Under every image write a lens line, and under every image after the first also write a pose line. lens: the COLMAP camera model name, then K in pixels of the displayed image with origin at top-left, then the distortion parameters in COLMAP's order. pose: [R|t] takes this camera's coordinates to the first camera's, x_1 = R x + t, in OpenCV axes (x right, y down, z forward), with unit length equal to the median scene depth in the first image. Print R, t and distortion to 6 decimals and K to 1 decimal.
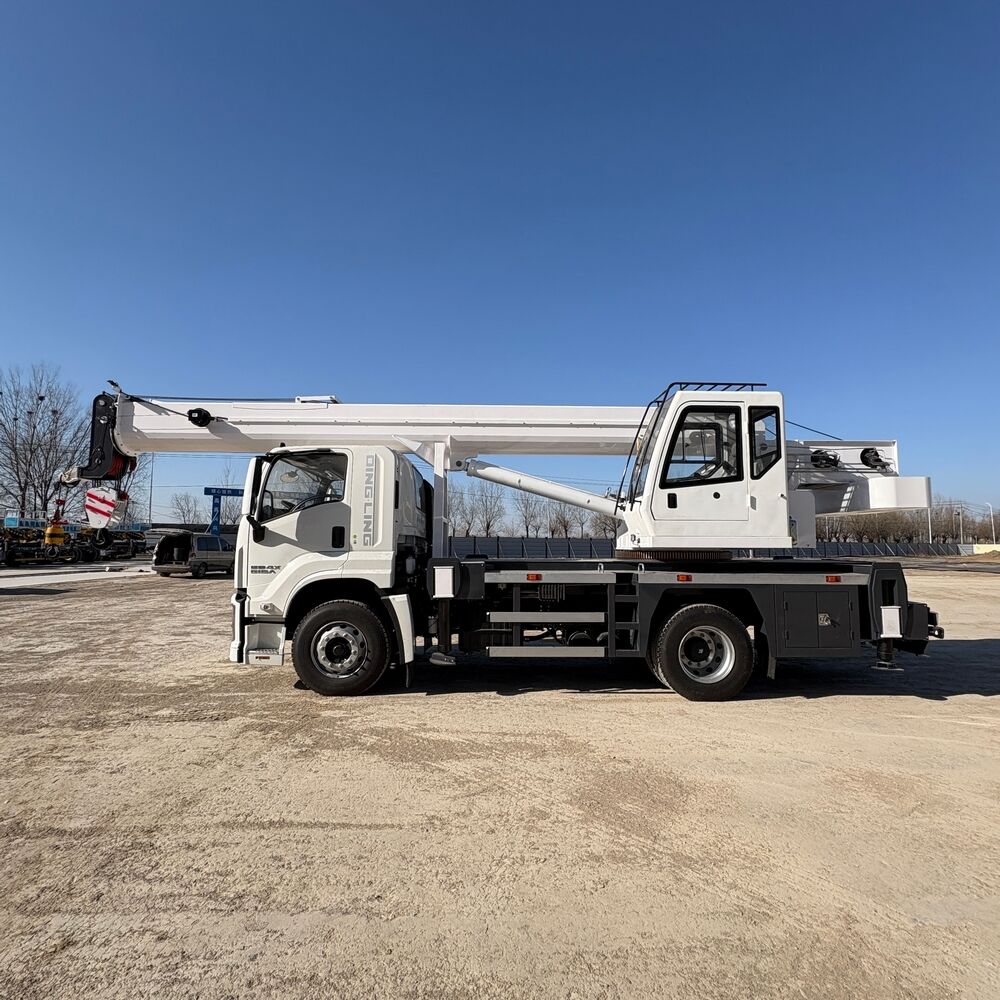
lens RADIAL K [[525.7, 0, 498.4], [0, 525.7, 502.1], [0, 0, 1]] dist [0.001353, -0.001037]
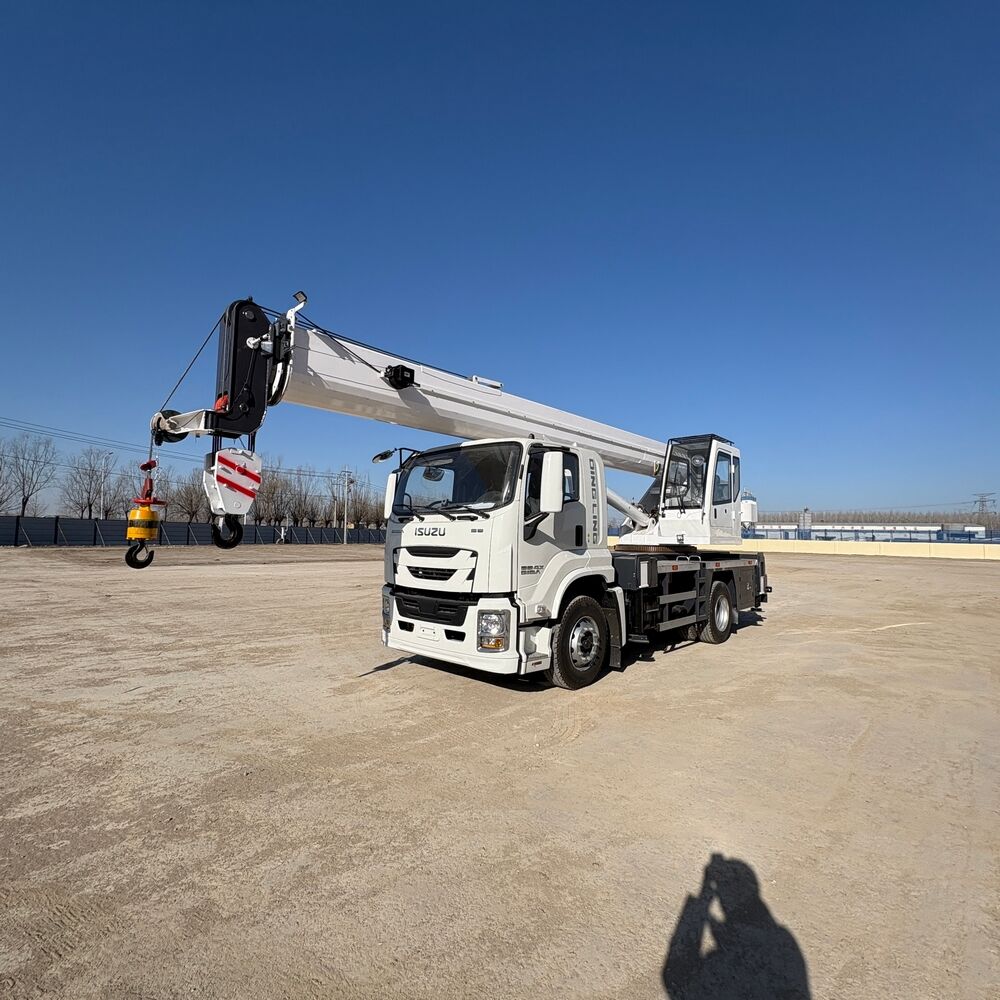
lens RADIAL K [[525.7, 0, 498.3], [0, 525.7, 503.0], [0, 0, 1]] dist [0.001353, -0.001037]
pose [[0.689231, 0.053028, 0.722598, -1.164949], [-0.074030, 0.997253, -0.002573, 0.016650], [-0.720750, -0.051720, 0.691263, 0.404277]]
